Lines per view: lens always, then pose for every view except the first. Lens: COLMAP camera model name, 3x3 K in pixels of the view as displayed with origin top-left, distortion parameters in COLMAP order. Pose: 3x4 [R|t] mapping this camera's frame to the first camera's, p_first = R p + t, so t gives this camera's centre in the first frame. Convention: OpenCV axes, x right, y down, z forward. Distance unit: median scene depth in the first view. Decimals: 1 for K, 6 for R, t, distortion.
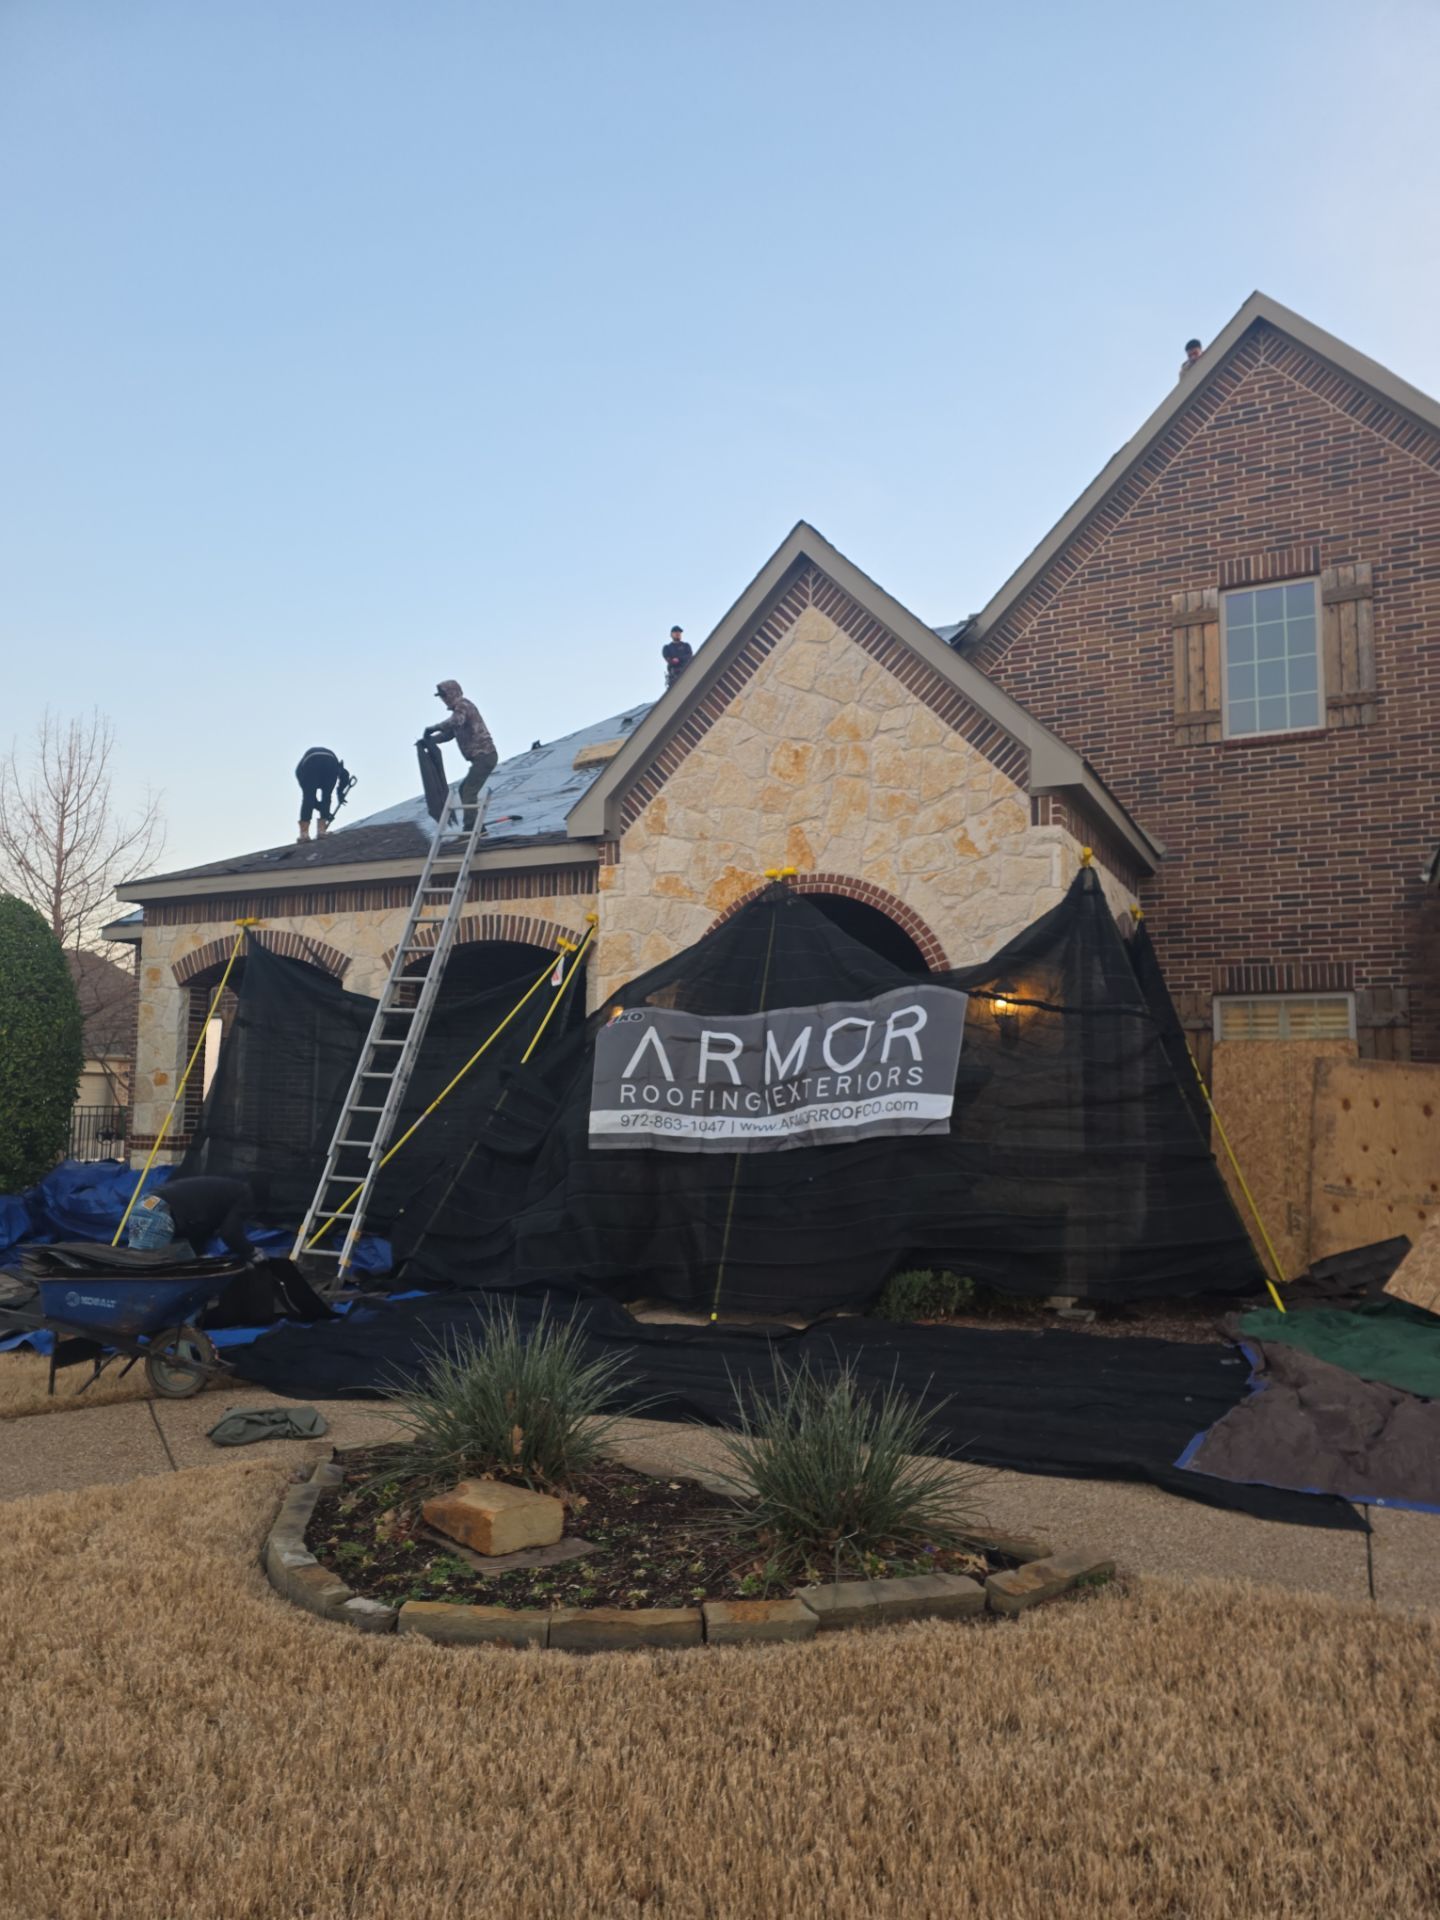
lens RADIAL K [[1208.9, 0, 717.4], [0, 1208.9, 1018.8], [0, 0, 1]] dist [0.151963, -0.189038]
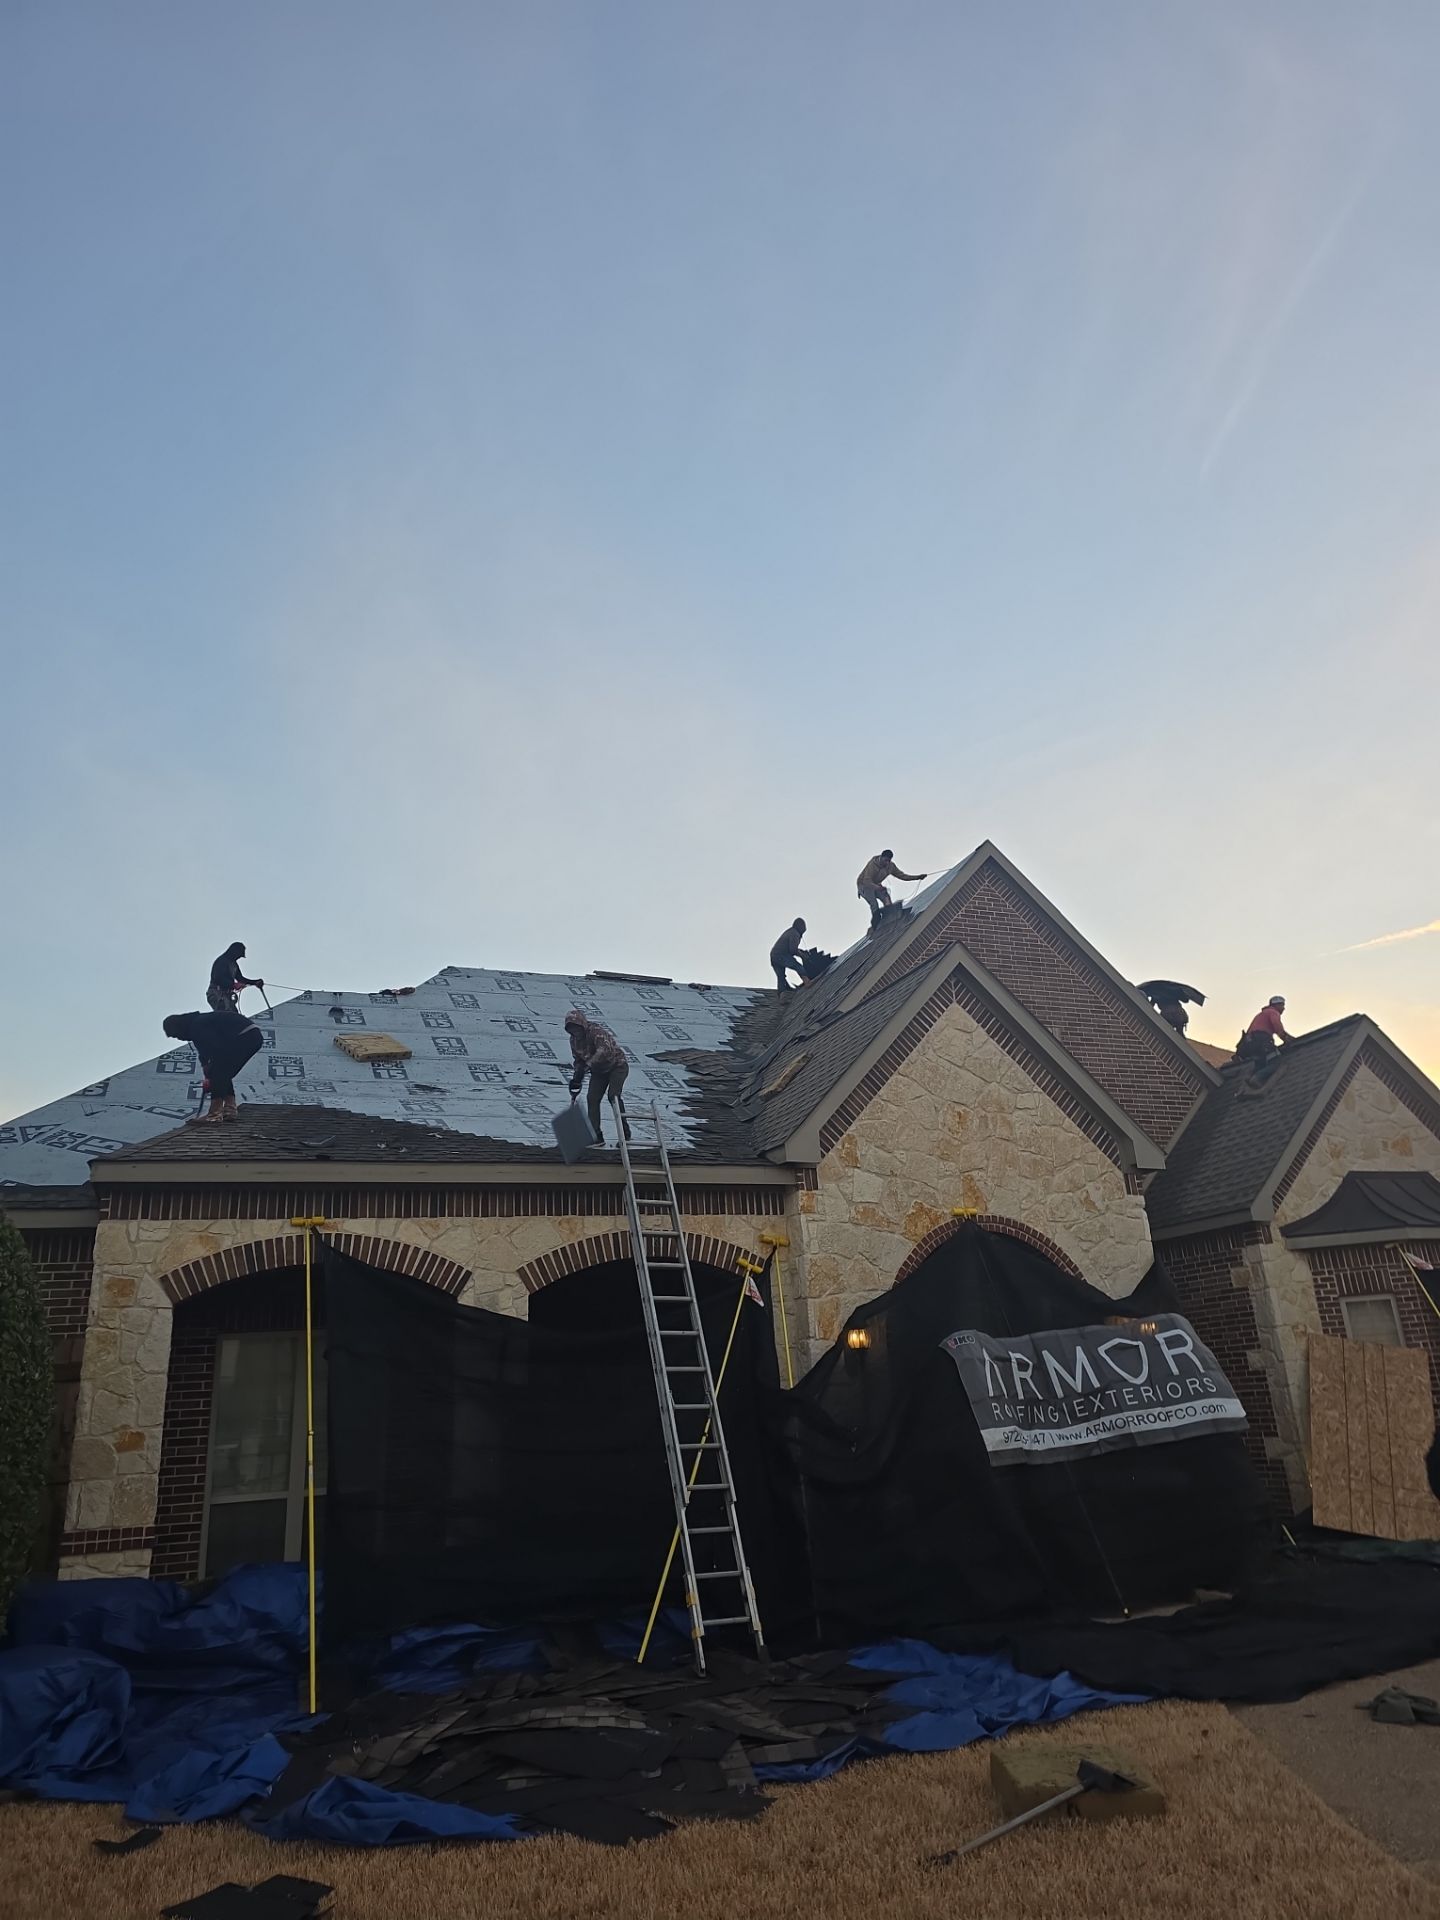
lens RADIAL K [[1261.9, 0, 712.9], [0, 1261.9, 985.9], [0, 0, 1]] dist [0.066592, -0.079145]
pose [[0.691667, 0.186781, 0.697646, -1.054947], [0.010232, 0.963347, -0.268061, -0.003242], [-0.722144, 0.192548, 0.664405, 0.315259]]
